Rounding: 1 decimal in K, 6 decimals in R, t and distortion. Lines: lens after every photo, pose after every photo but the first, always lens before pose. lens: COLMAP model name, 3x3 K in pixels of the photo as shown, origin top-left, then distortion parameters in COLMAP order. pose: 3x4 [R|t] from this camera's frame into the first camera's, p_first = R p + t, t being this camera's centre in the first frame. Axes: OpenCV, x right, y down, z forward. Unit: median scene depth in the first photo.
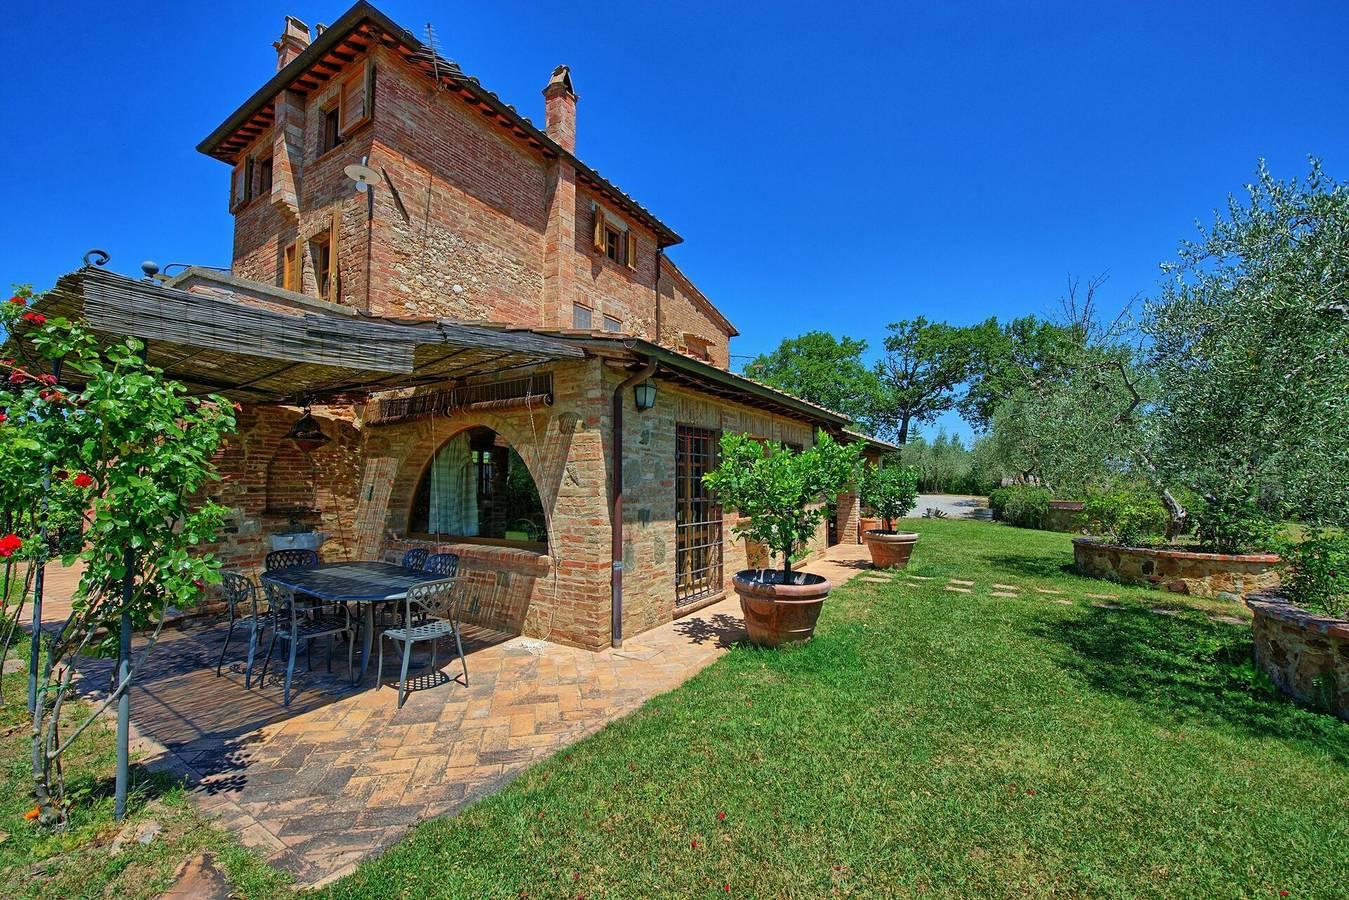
lens RADIAL K [[554.1, 0, 646.9], [0, 554.1, 458.6], [0, 0, 1]] dist [-0.003513, -0.000262]
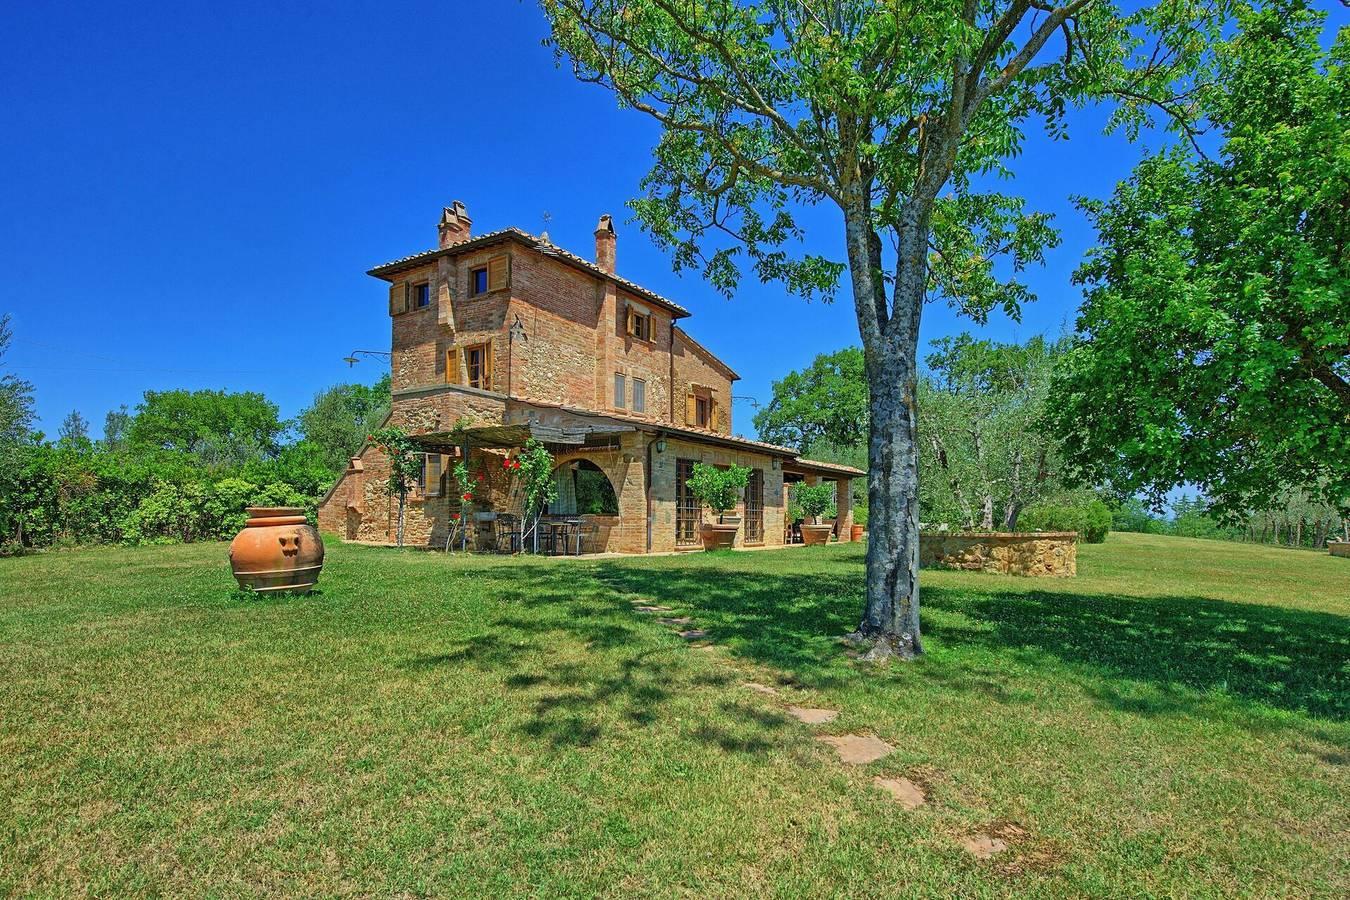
lens RADIAL K [[760.7, 0, 694.2], [0, 760.7, 502.6], [0, 0, 1]] dist [-0.001066, -0.000074]
pose [[0.999333, 0.002157, 0.036455, 0.011667], [-0.002667, 0.999899, 0.013935, 0.046427], [-0.036421, -0.014023, 0.999238, -1.340158]]
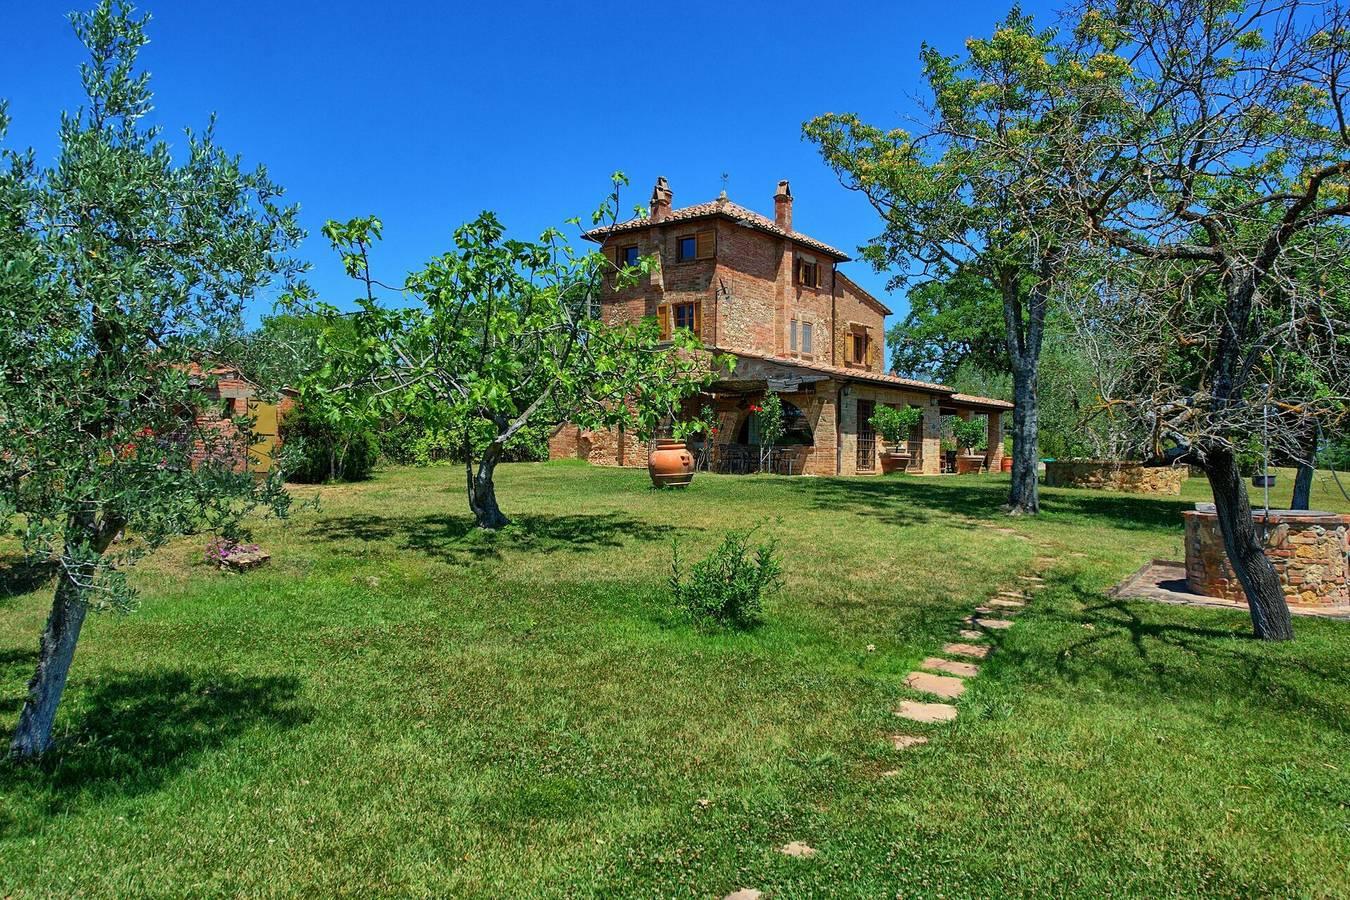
lens RADIAL K [[1037.7, 0, 676.9], [0, 1037.7, 454.8], [0, 0, 1]] dist [-0.004987, -0.000842]
pose [[0.998060, 0.010026, -0.061445, -0.348120], [-0.007659, 0.999224, 0.038639, 0.010257], [0.061785, -0.038093, 0.997362, -2.772742]]
